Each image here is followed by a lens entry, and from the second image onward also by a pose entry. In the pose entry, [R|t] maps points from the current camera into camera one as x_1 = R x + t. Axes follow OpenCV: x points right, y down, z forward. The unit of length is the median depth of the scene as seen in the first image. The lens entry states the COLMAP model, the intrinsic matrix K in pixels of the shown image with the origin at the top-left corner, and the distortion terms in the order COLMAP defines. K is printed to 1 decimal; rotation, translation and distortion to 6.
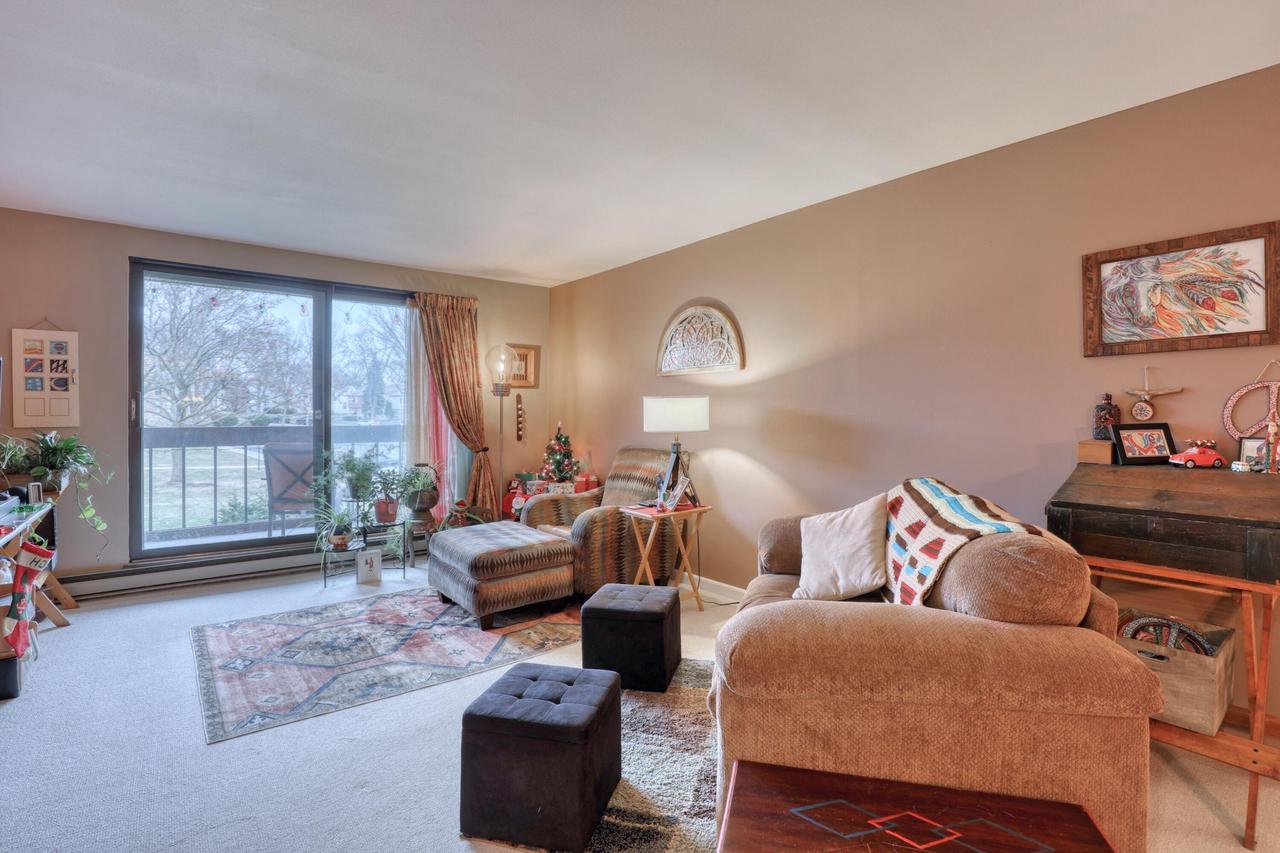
lens RADIAL K [[608.2, 0, 641.1], [0, 608.2, 417.3], [0, 0, 1]] dist [-0.025934, 0.001122]
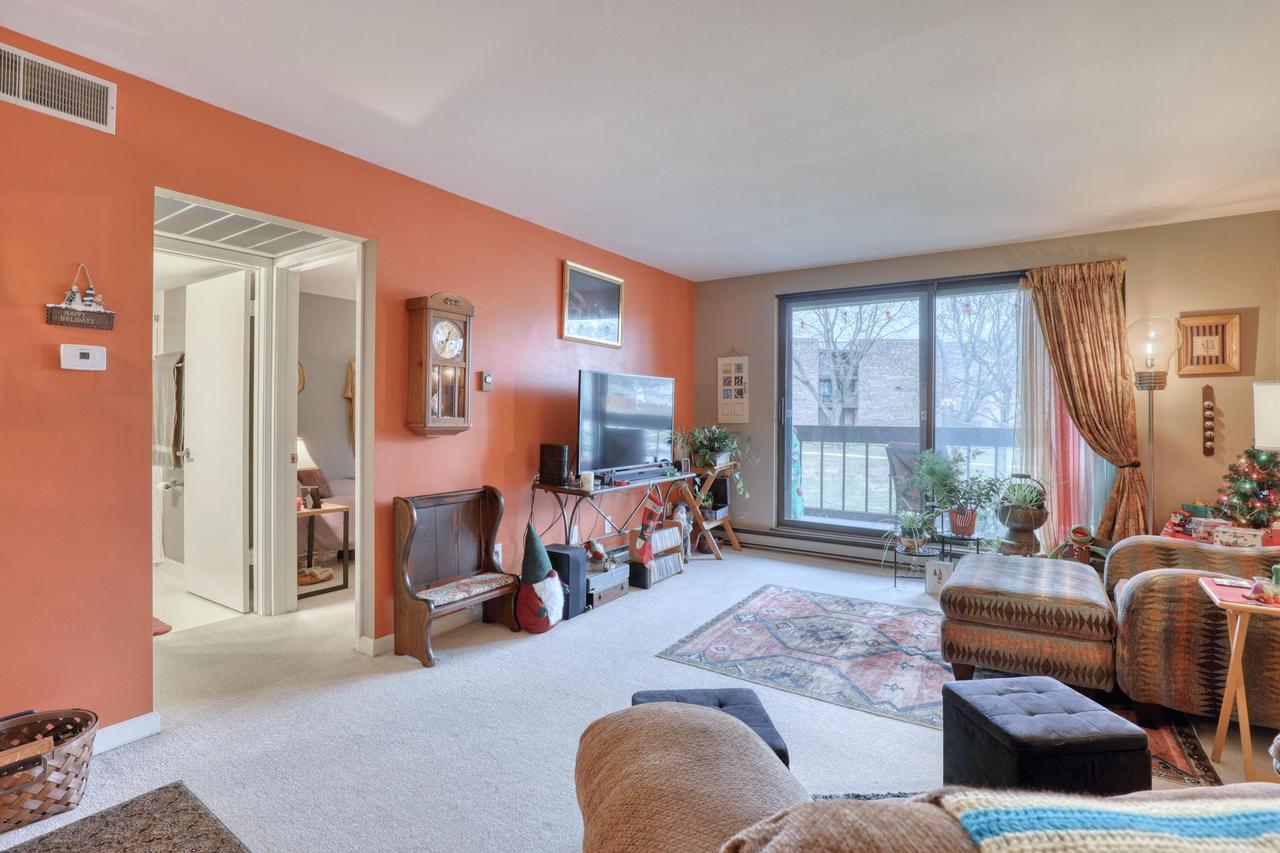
lens RADIAL K [[608.2, 0, 641.1], [0, 608.2, 417.3], [0, 0, 1]] dist [-0.025934, 0.001122]
pose [[0.303997, 0.006258, -0.952652, 0.348011], [-0.007836, 0.999961, 0.004068, -0.002192], [0.952641, 0.006229, 0.304034, 0.323552]]
